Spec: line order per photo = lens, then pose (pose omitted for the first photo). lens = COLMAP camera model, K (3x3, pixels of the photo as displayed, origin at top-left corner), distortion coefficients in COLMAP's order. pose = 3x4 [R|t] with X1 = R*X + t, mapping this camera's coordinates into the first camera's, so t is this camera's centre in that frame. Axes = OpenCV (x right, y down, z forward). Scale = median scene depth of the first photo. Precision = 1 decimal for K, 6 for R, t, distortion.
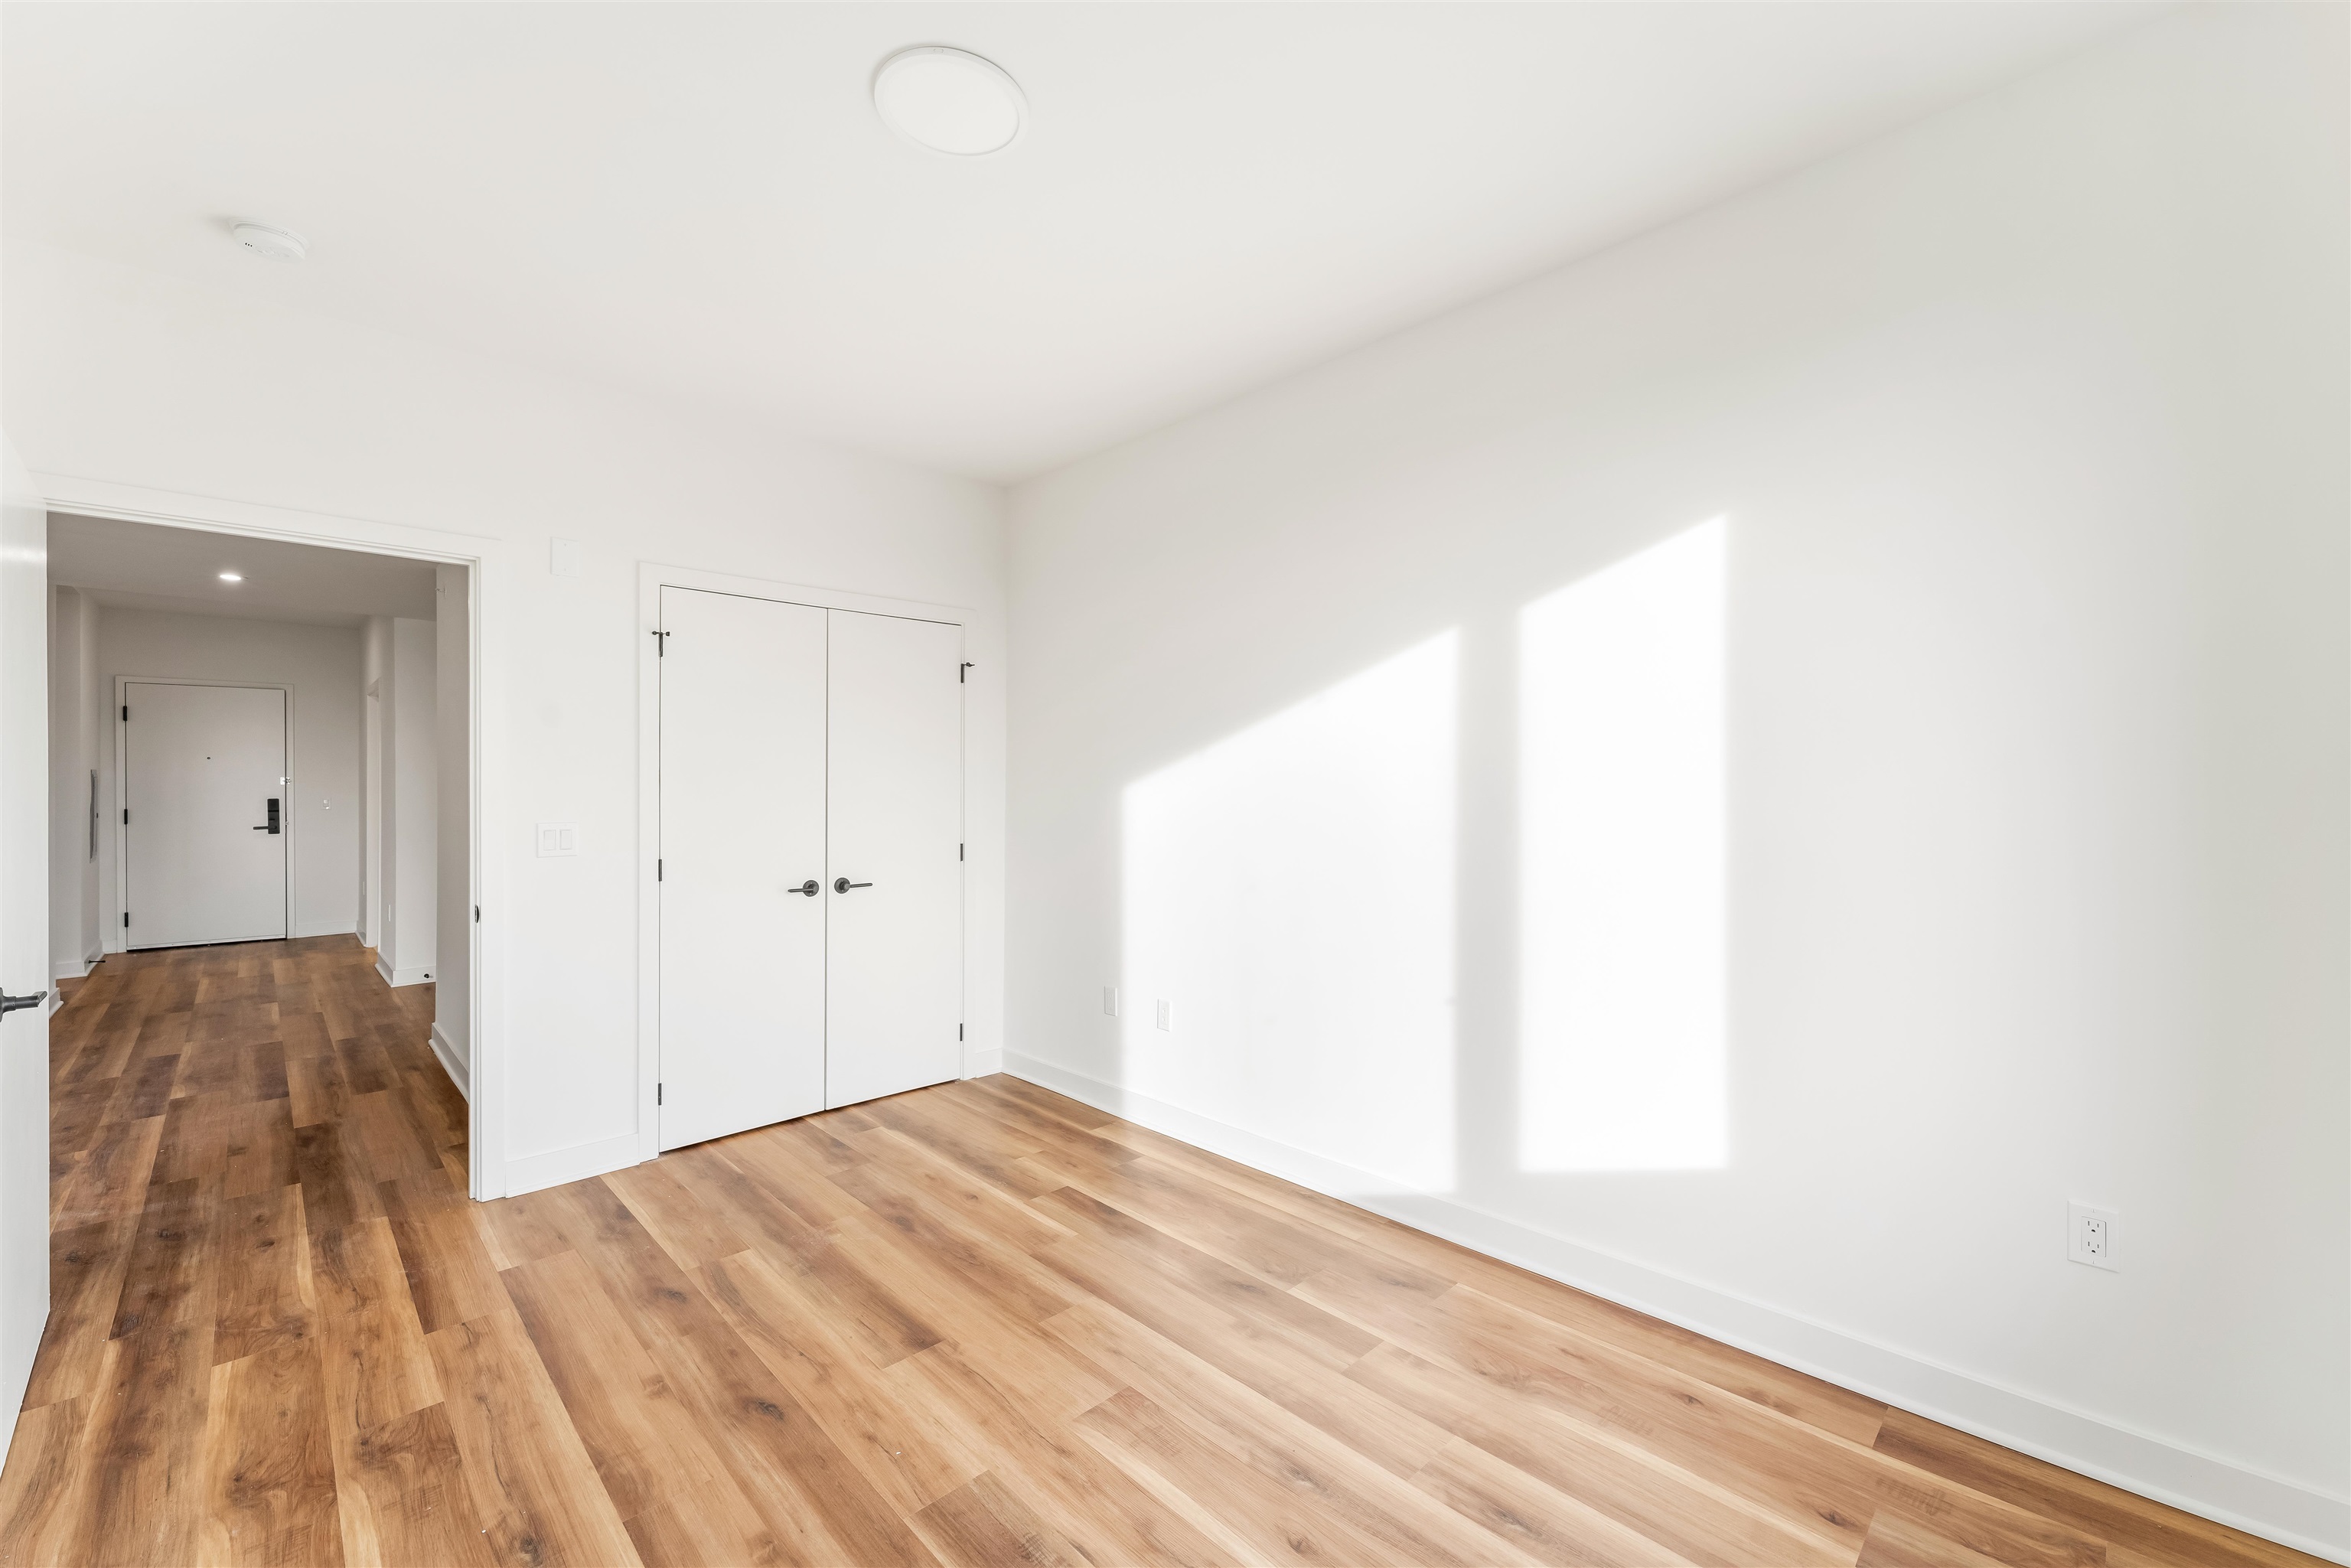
lens RADIAL K [[972.2, 0, 1155.7], [0, 972.2, 785.3], [0, 0, 1]] dist [-0.000168, 0.000167]
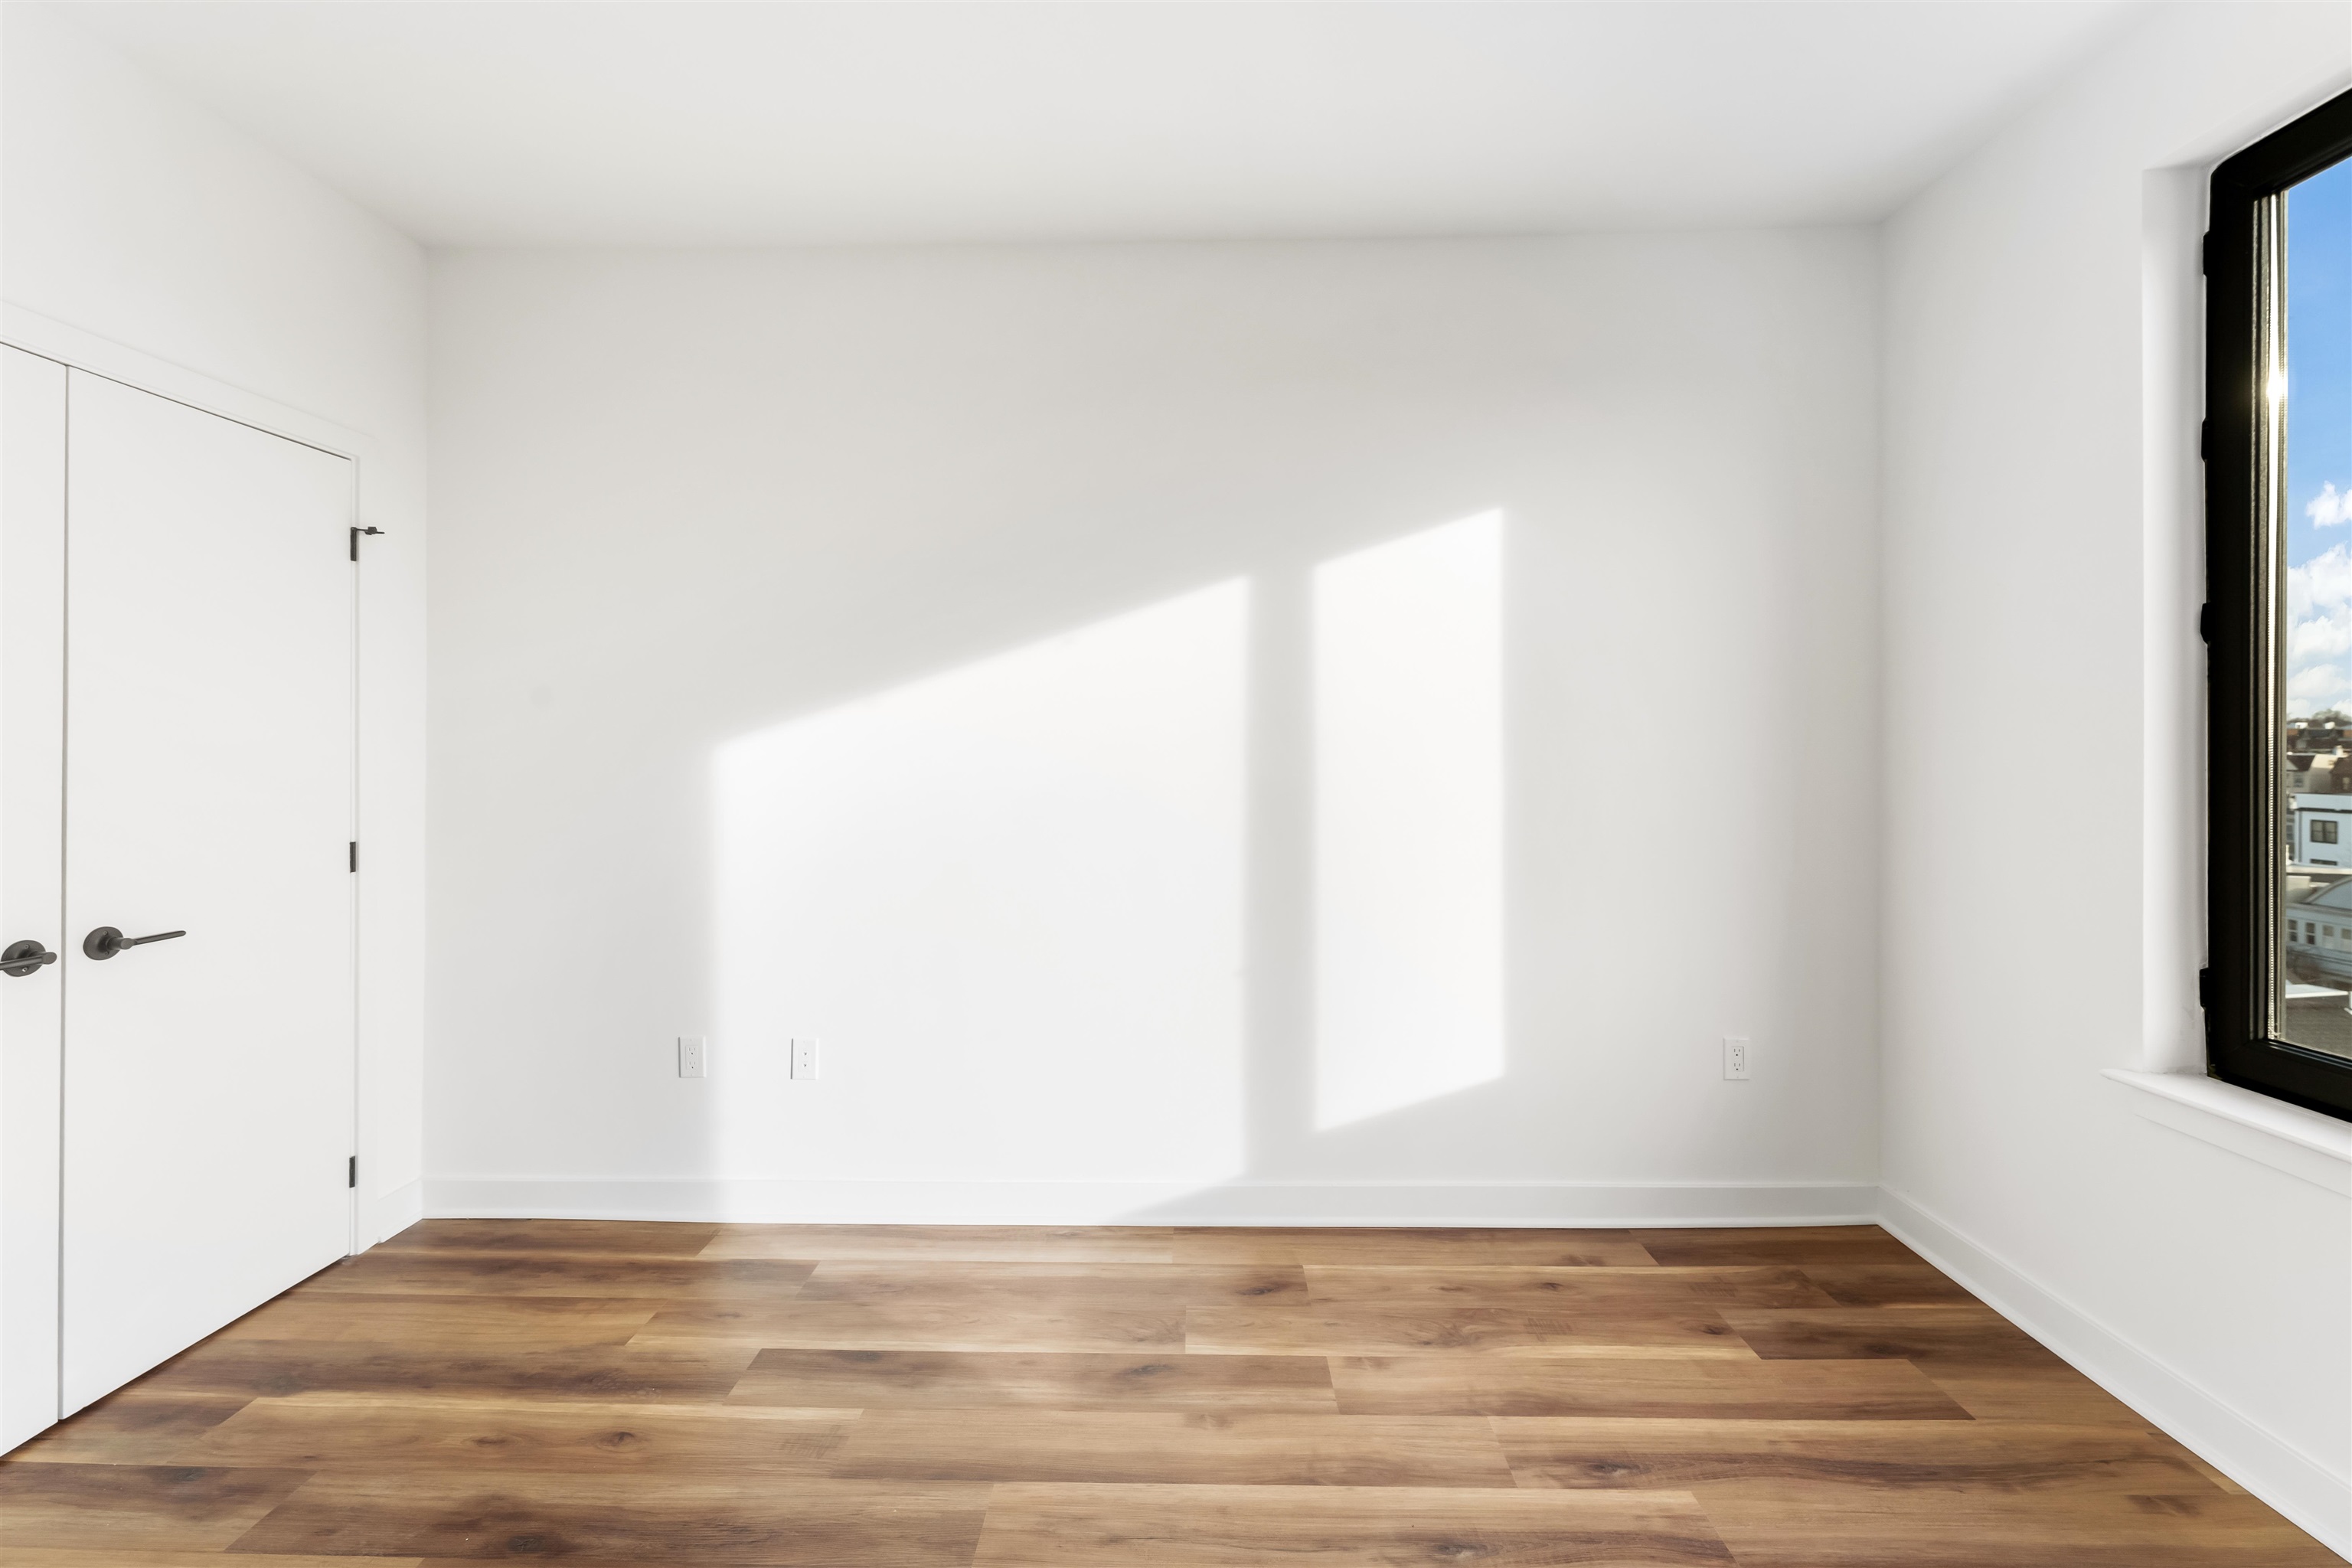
lens RADIAL K [[972.7, 0, 1178.4], [0, 972.7, 750.4], [0, 0, 1]] dist [-0.000168, 0.000167]
pose [[0.694707, 0.003815, 0.719283, -0.458028], [-0.003873, 0.999991, -0.001563, 0.006653], [-0.719282, -0.001700, 0.694716, 0.416684]]
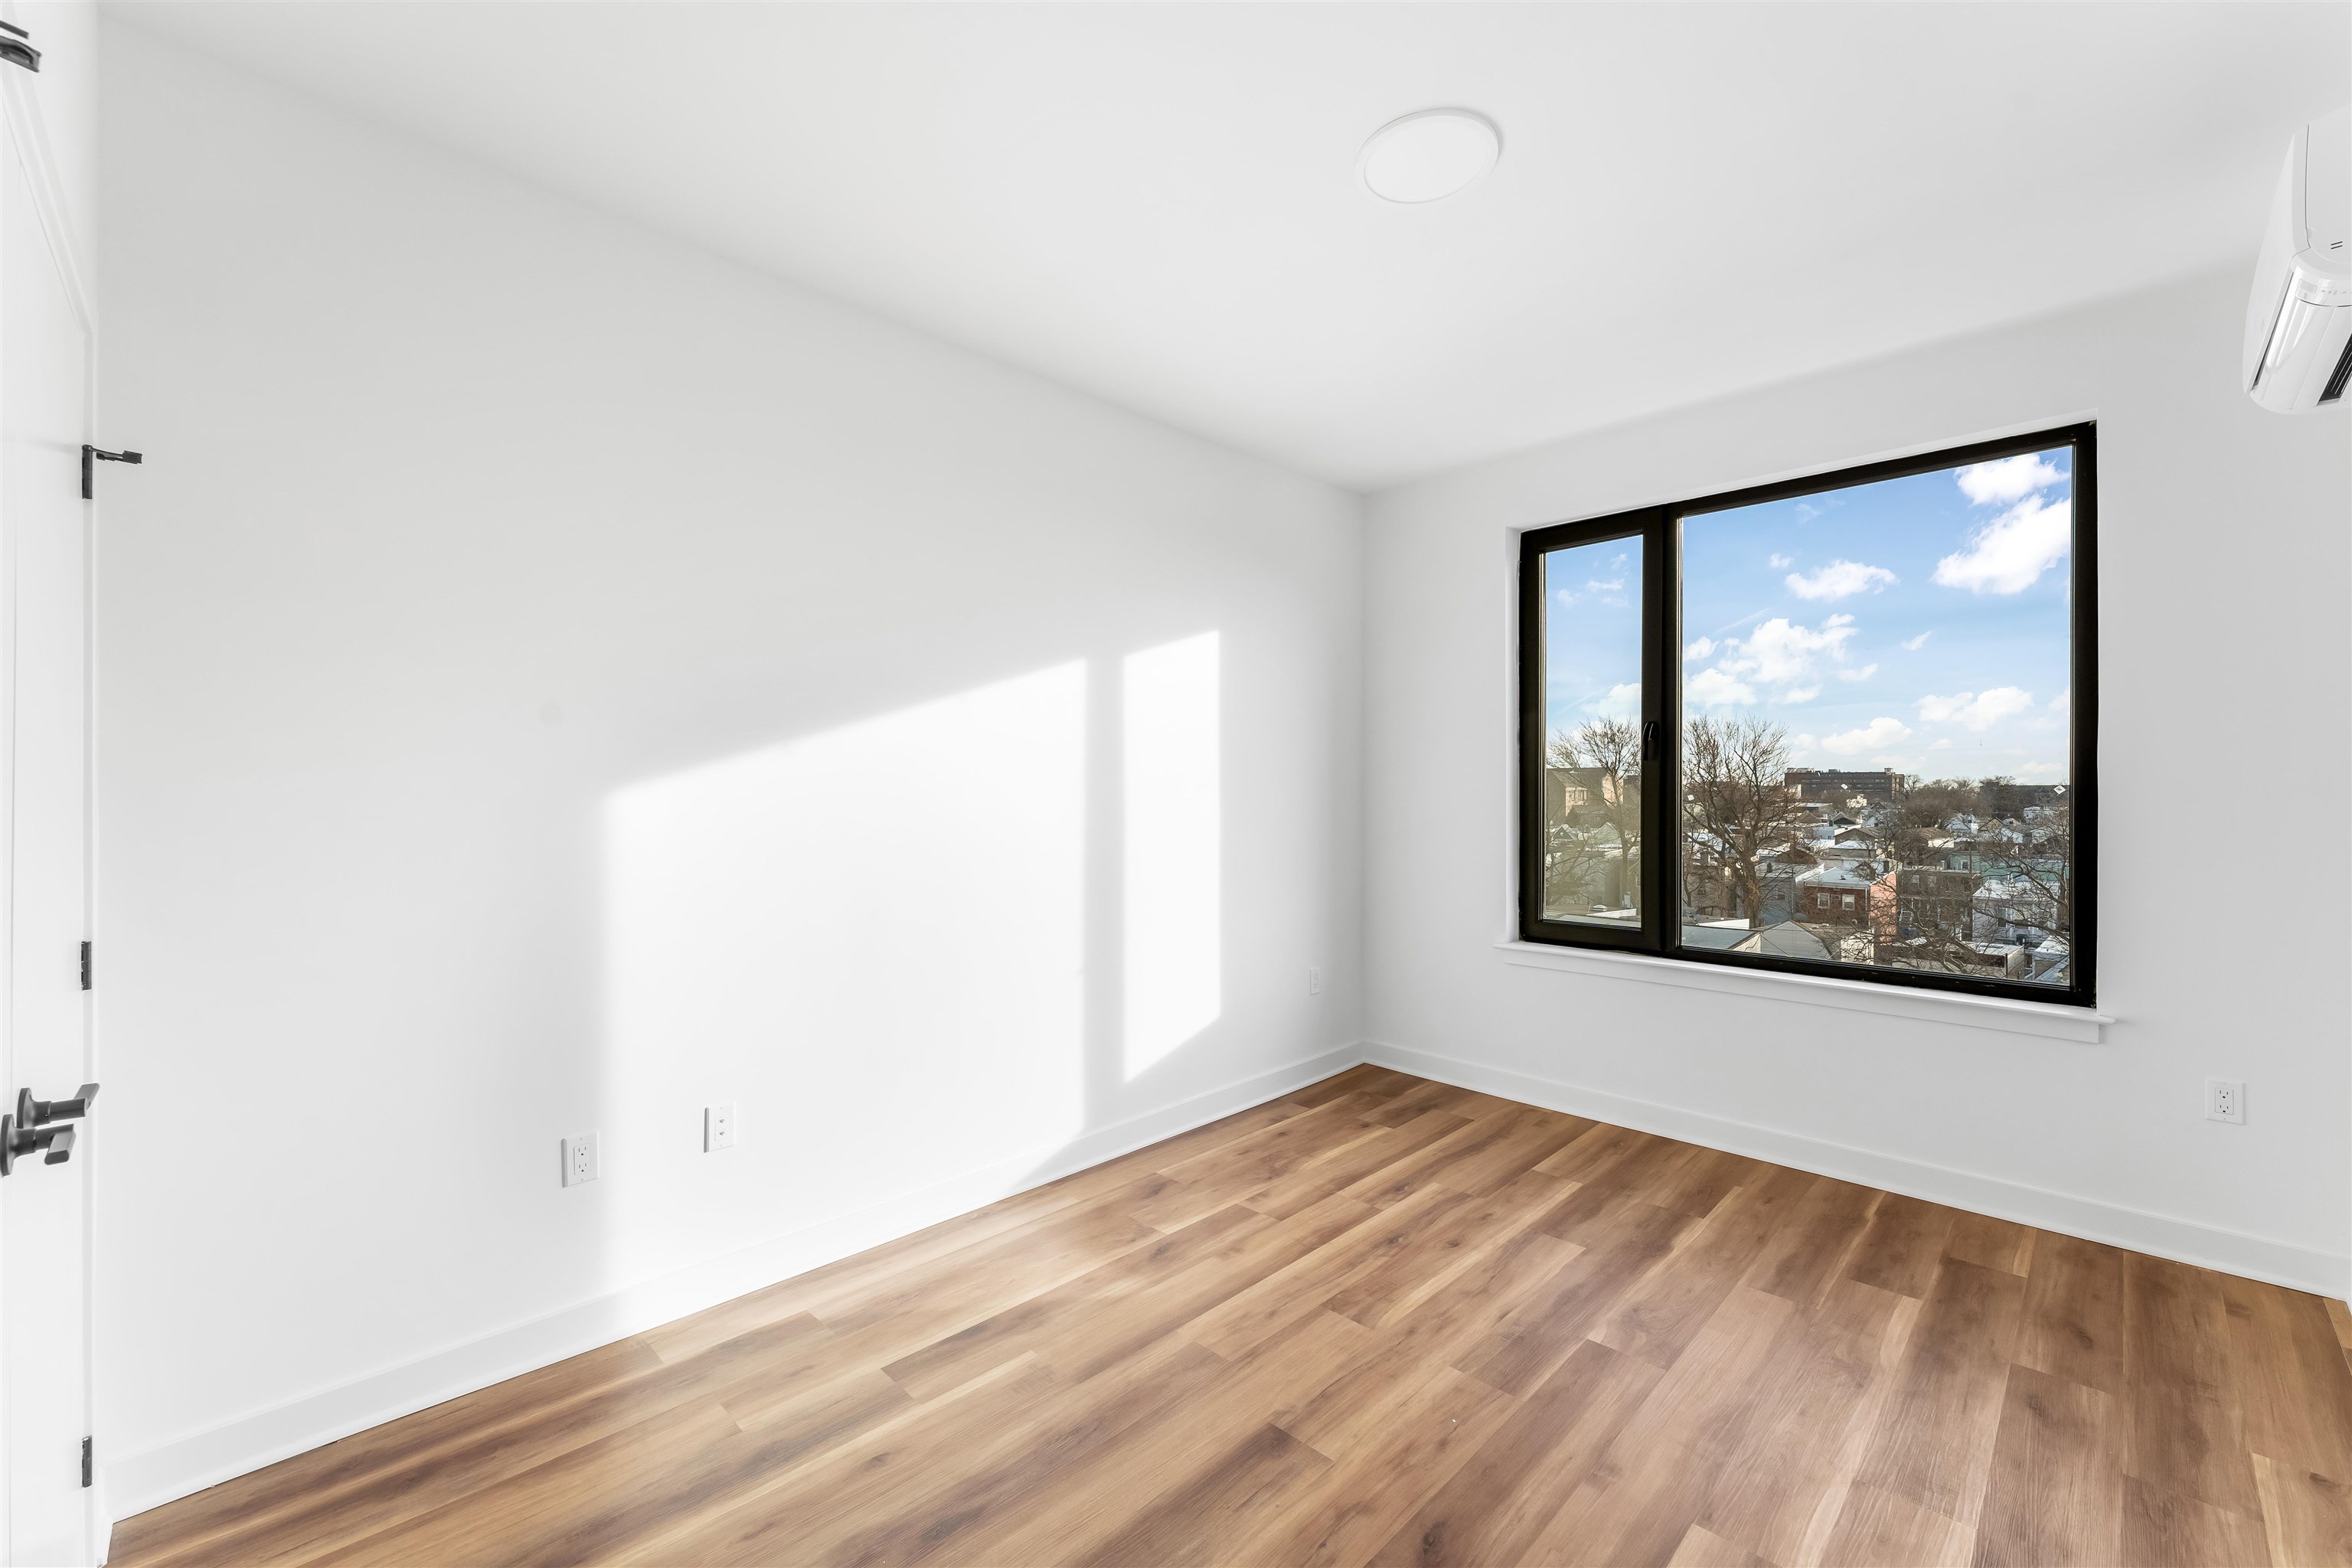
lens RADIAL K [[972.7, 0, 1191.8], [0, 972.7, 790.4], [0, 0, 1]] dist [-0.000168, 0.000167]
pose [[-0.060149, 0.006104, 0.998171, -0.981227], [0.000189, 0.999981, -0.006103, 0.007744], [-0.998189, -0.000178, -0.060150, 1.013709]]
